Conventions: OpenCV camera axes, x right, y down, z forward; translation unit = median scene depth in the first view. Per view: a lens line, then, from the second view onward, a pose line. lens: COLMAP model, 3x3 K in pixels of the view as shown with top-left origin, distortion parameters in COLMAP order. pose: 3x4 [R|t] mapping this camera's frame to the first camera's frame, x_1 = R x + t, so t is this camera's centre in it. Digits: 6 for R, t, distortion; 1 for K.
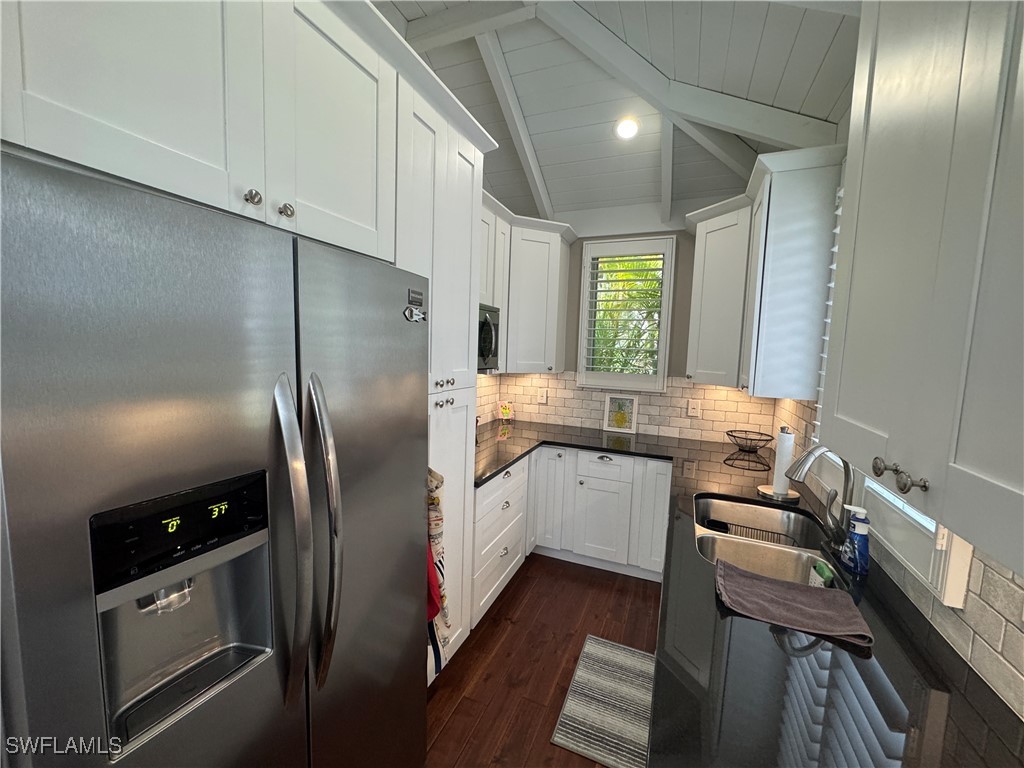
lens RADIAL K [[407.6, 0, 510.7], [0, 407.6, 382.3], [0, 0, 1]] dist [-0.003177, 0.000699]
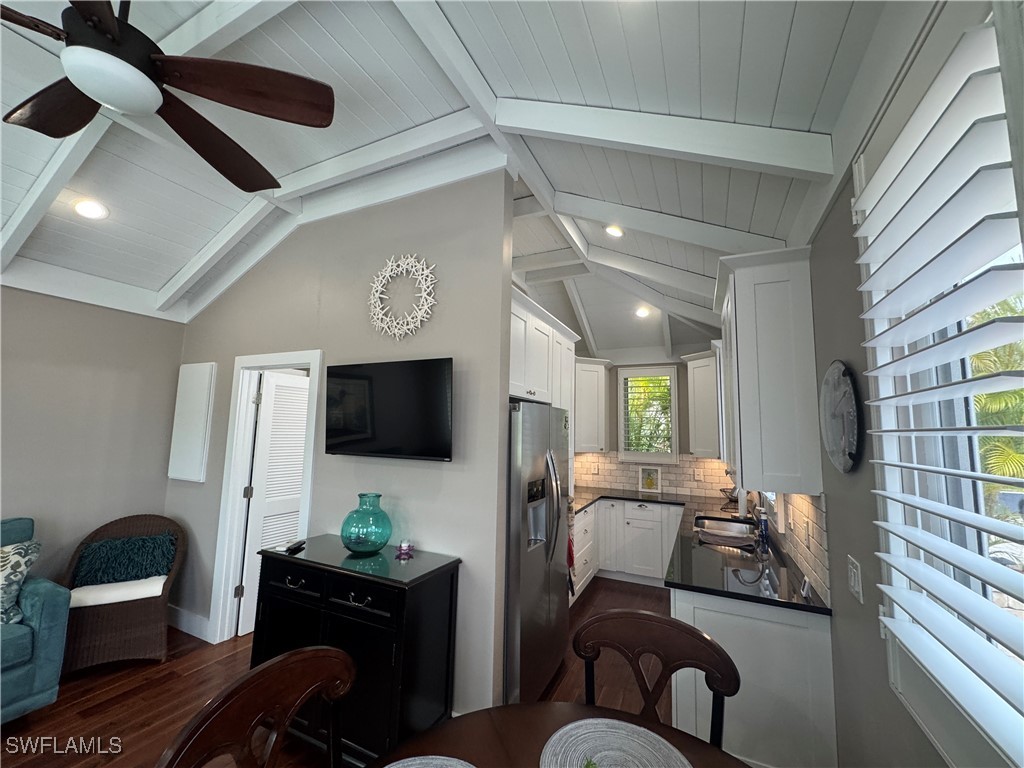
lens RADIAL K [[407.6, 0, 508.6], [0, 407.6, 384.2], [0, 0, 1]] dist [-0.003177, 0.000699]
pose [[0.998838, -0.015930, -0.045486, -0.180025], [0.006563, 0.979959, -0.199090, 0.029313], [0.047746, 0.198560, 0.978925, -0.576956]]
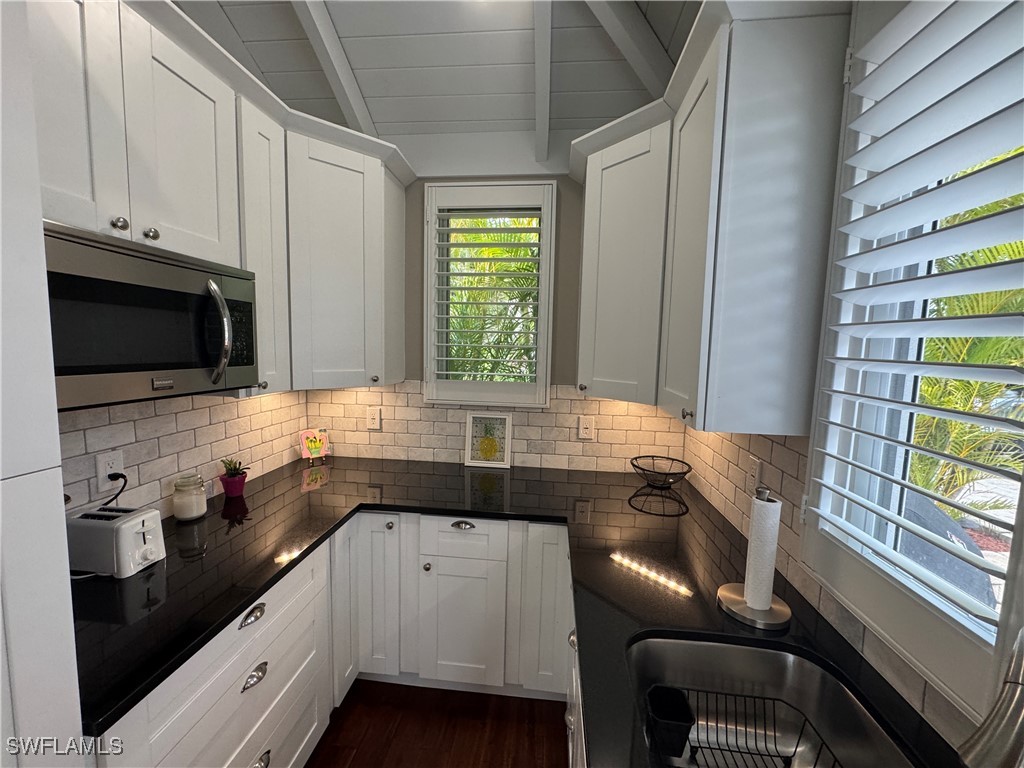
lens RADIAL K [[407.6, 0, 508.1], [0, 407.6, 384.9], [0, 0, 1]] dist [-0.003177, 0.000699]
pose [[0.957801, -0.038213, 0.284882, 0.111330], [0.032354, 0.999158, 0.025246, -0.033428], [-0.285607, -0.014964, 0.958230, 0.339309]]
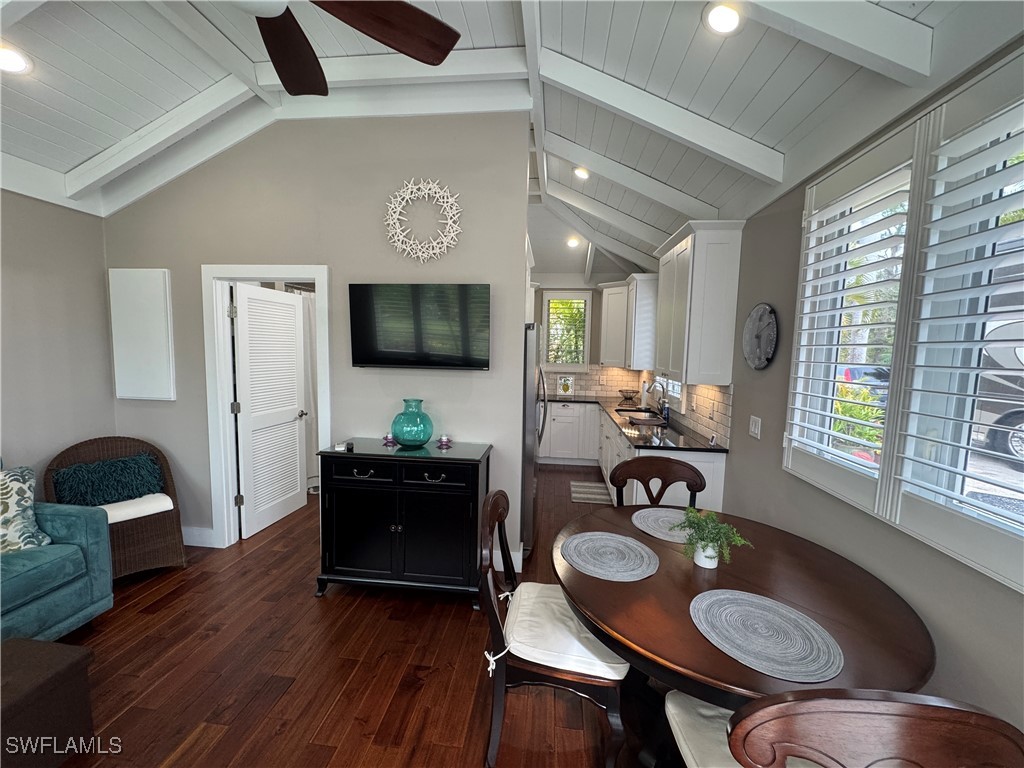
lens RADIAL K [[407.6, 0, 508.3], [0, 407.6, 384.6], [0, 0, 1]] dist [-0.003177, 0.000699]
pose [[0.959068, -0.038161, 0.280592, -0.509373], [0.035378, 0.999262, 0.014979, 0.038096], [-0.280956, -0.004439, 0.959710, -0.713899]]
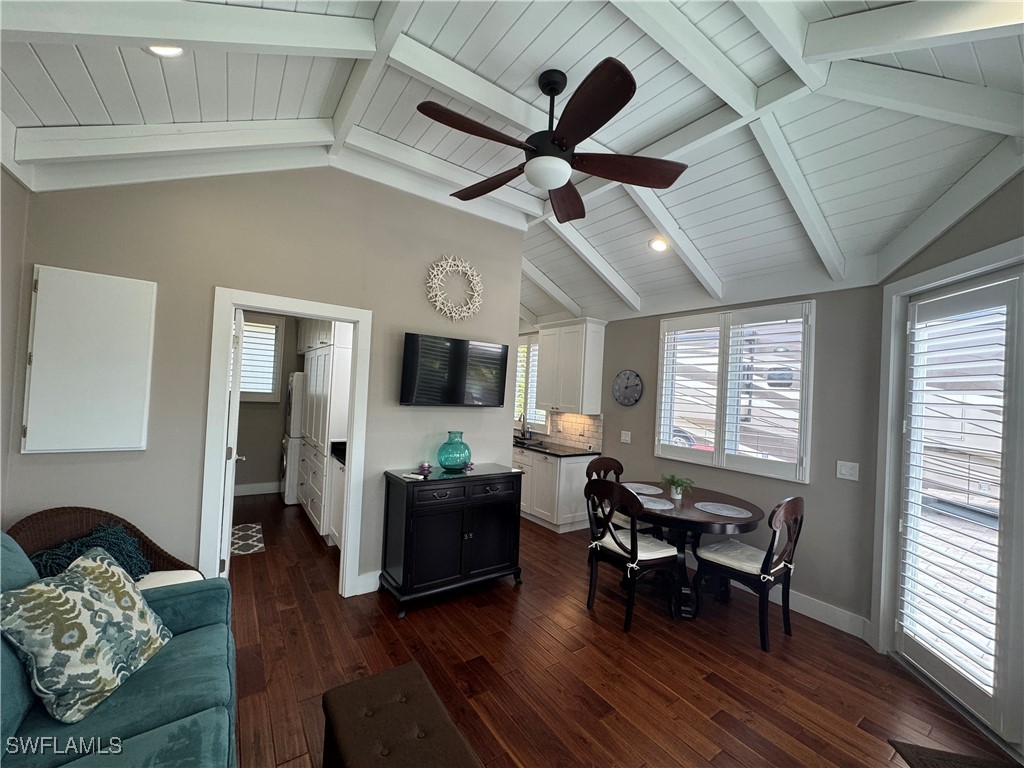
lens RADIAL K [[407.6, 0, 507.1], [0, 407.6, 387.2], [0, 0, 1]] dist [-0.003177, 0.000699]
pose [[0.536415, 0.002444, 0.843951, -1.276622], [0.042821, 0.998629, -0.030109, -0.001652], [-0.842867, 0.052290, 0.535575, -0.517843]]
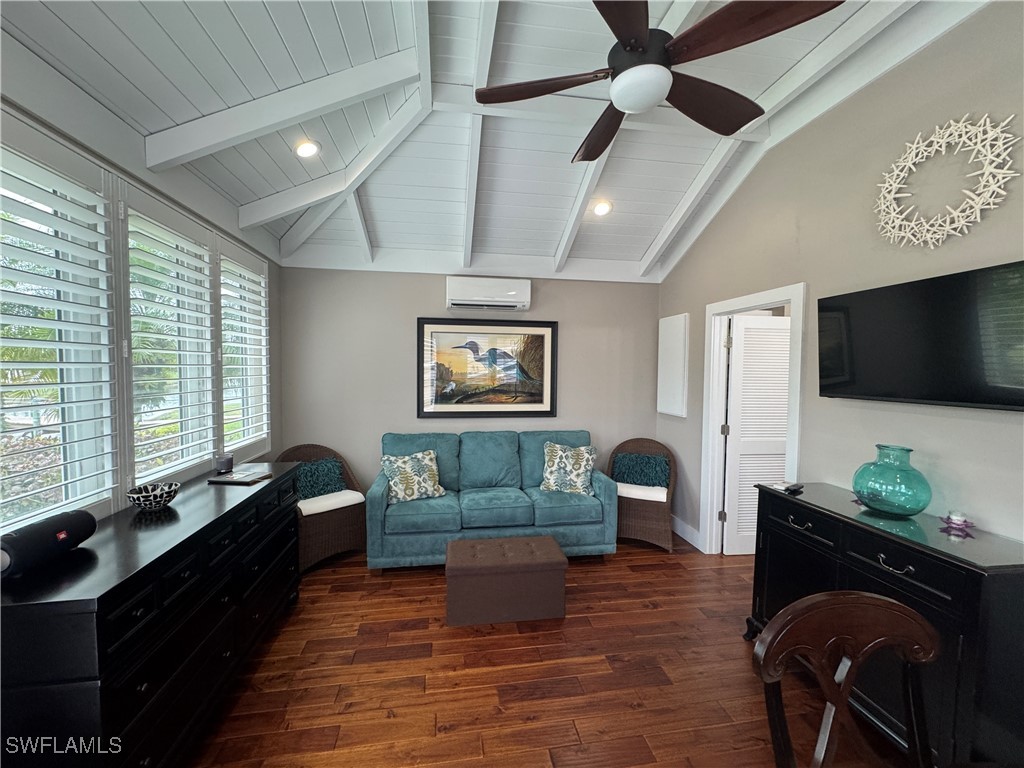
lens RADIAL K [[407.6, 0, 511.1], [0, 407.6, 384.3], [0, 0, 1]] dist [-0.003177, 0.000699]
pose [[0.529965, 0.004158, -0.848009, -0.254437], [-0.066877, 0.997078, -0.036906, 0.043621], [0.845378, 0.076271, 0.528695, -0.636058]]
